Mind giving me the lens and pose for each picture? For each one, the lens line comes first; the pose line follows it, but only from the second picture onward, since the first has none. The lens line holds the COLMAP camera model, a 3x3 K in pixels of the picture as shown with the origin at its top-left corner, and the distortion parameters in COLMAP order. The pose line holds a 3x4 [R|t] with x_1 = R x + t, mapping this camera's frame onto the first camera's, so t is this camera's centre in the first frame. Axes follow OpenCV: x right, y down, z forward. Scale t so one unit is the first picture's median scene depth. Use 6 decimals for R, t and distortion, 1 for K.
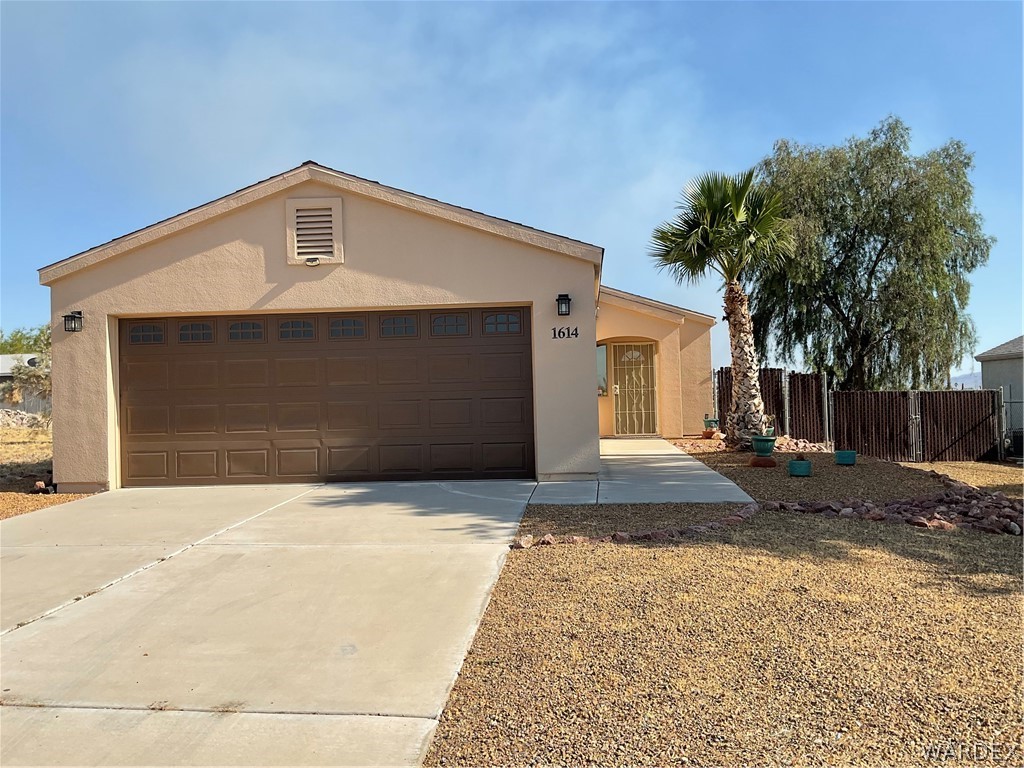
lens RADIAL K [[851.8, 0, 512.0], [0, 851.8, 384.0], [0, 0, 1]] dist [0.116049, -0.230067]
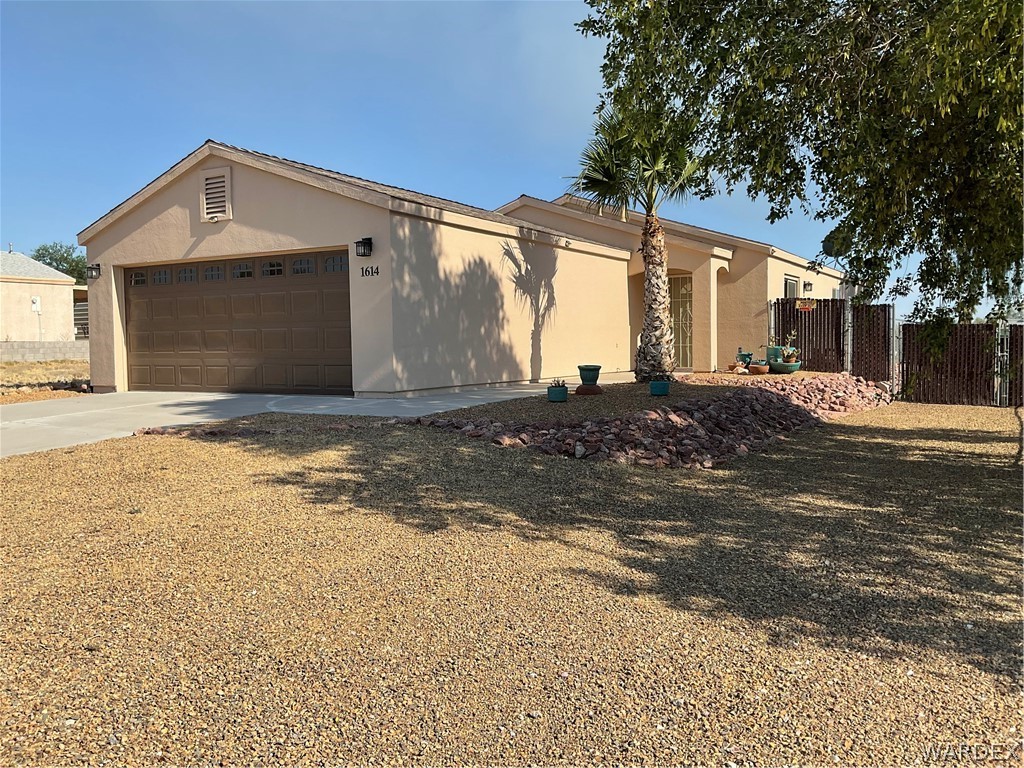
lens RADIAL K [[851.8, 0, 512.0], [0, 851.8, 384.0], [0, 0, 1]] dist [0.116049, -0.230067]
pose [[0.898616, 0.032872, -0.437503, 0.725295], [0.000286, 0.997145, 0.075507, 0.004916], [0.438736, -0.067977, 0.896041, 0.028277]]
